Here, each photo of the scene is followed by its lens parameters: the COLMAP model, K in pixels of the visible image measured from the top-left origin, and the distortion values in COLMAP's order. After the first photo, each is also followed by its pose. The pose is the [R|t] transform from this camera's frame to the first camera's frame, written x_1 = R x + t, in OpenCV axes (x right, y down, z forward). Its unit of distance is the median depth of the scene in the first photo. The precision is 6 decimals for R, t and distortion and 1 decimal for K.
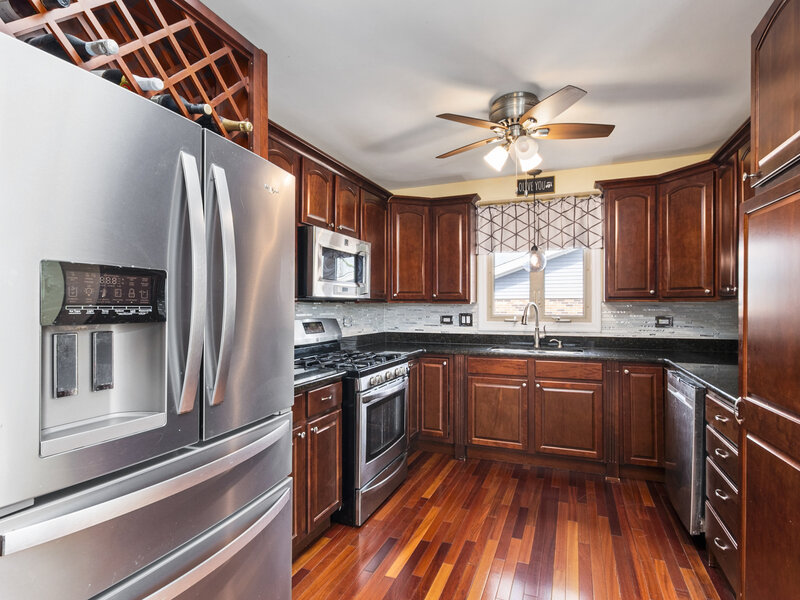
lens RADIAL K [[403.9, 0, 418.7], [0, 403.9, 306.4], [0, 0, 1]] dist [-0.001056, -0.000404]
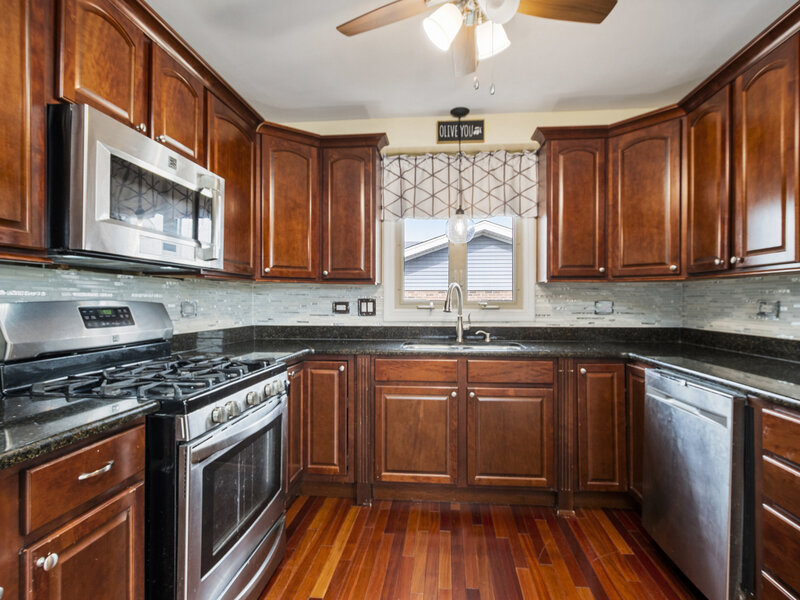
lens RADIAL K [[391.3, 0, 400.0], [0, 391.3, 300.0], [0, 0, 1]] dist [-0.002076, -0.000081]
pose [[0.967651, 0.001957, 0.252285, -0.009254], [-0.000827, 0.999989, -0.004587, 0.028026], [-0.252291, 0.004230, 0.967642, 0.339901]]
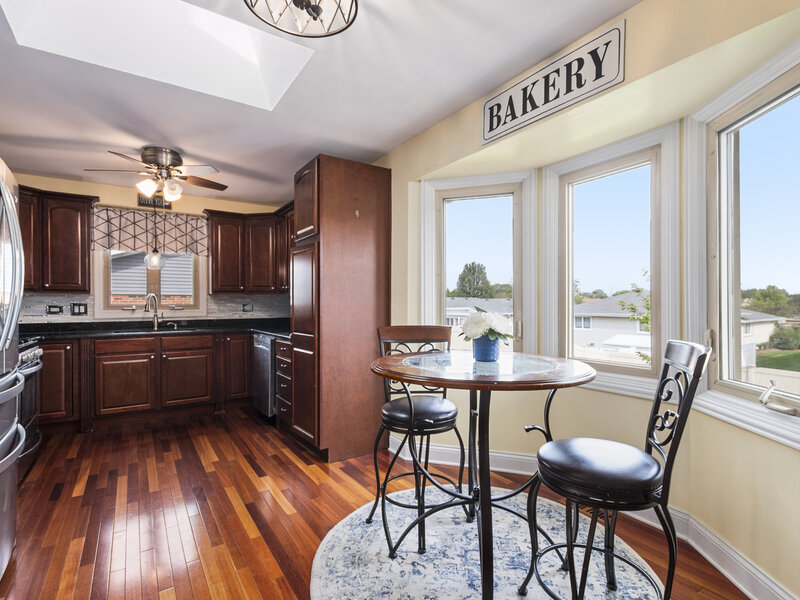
lens RADIAL K [[398.4, 0, 409.9], [0, 398.4, 306.2], [0, 0, 1]] dist [0.000958, -0.000545]
pose [[0.556919, -0.006827, 0.830538, -0.330542], [0.004786, 0.999976, 0.005011, 0.029033], [-0.830553, 0.001184, 0.556939, -0.383990]]
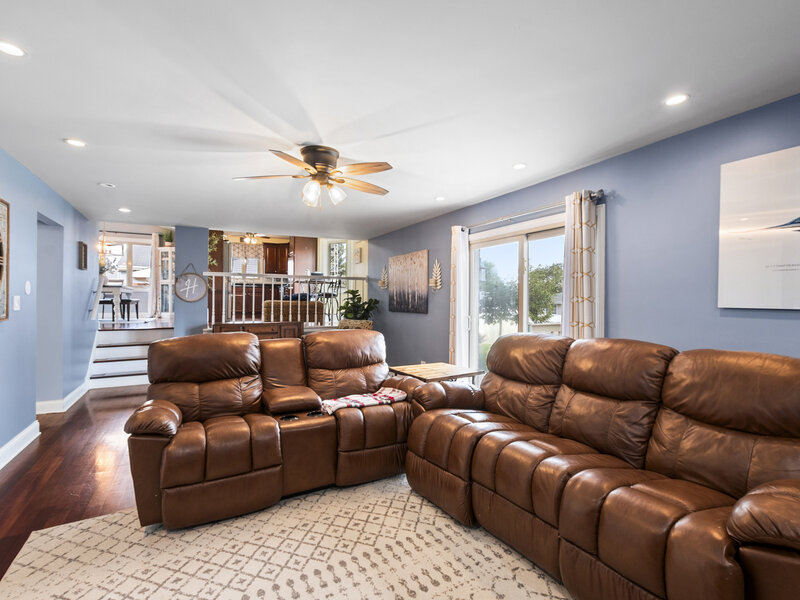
lens RADIAL K [[398.4, 0, 409.9], [0, 398.4, 306.2], [0, 0, 1]] dist [0.000958, -0.000545]
pose [[0.638678, -0.006389, 0.769448, -1.603661], [-0.001935, 0.999949, 0.009909, 0.263819], [-0.769472, -0.007817, 0.638633, -2.530344]]
